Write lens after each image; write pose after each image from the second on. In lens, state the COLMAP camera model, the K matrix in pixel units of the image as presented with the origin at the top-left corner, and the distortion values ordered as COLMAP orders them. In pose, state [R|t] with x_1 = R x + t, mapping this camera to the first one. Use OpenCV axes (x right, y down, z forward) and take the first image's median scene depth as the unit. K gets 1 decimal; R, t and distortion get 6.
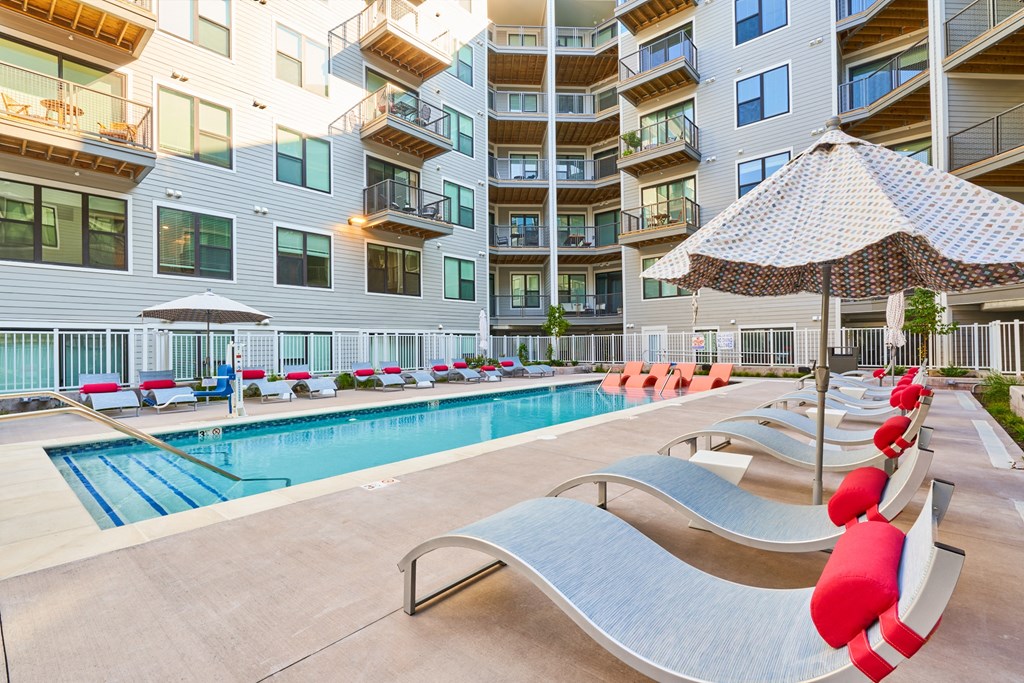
lens RADIAL K [[472.4, 0, 513.5], [0, 472.4, 340.5], [0, 0, 1]] dist [0.001447, 0.001435]
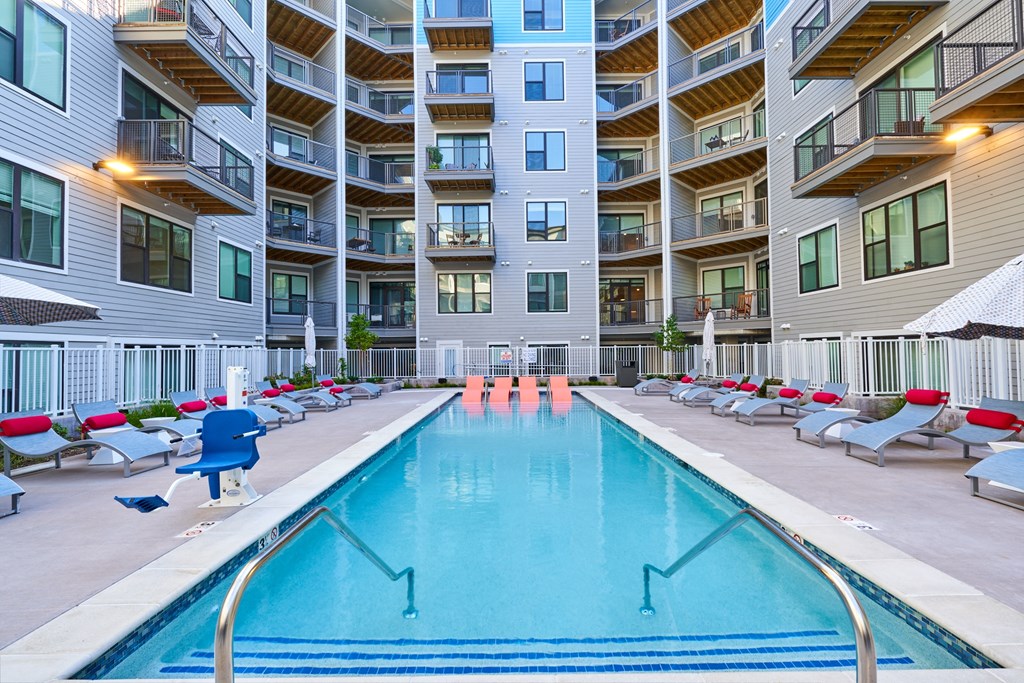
lens RADIAL K [[472.4, 0, 513.5], [0, 472.4, 340.6], [0, 0, 1]] dist [0.001447, 0.001435]
pose [[0.754854, 0.019435, 0.655604, -0.273177], [-0.004830, 0.999699, -0.024074, -0.006637], [-0.655875, 0.015006, 0.754721, 0.139283]]
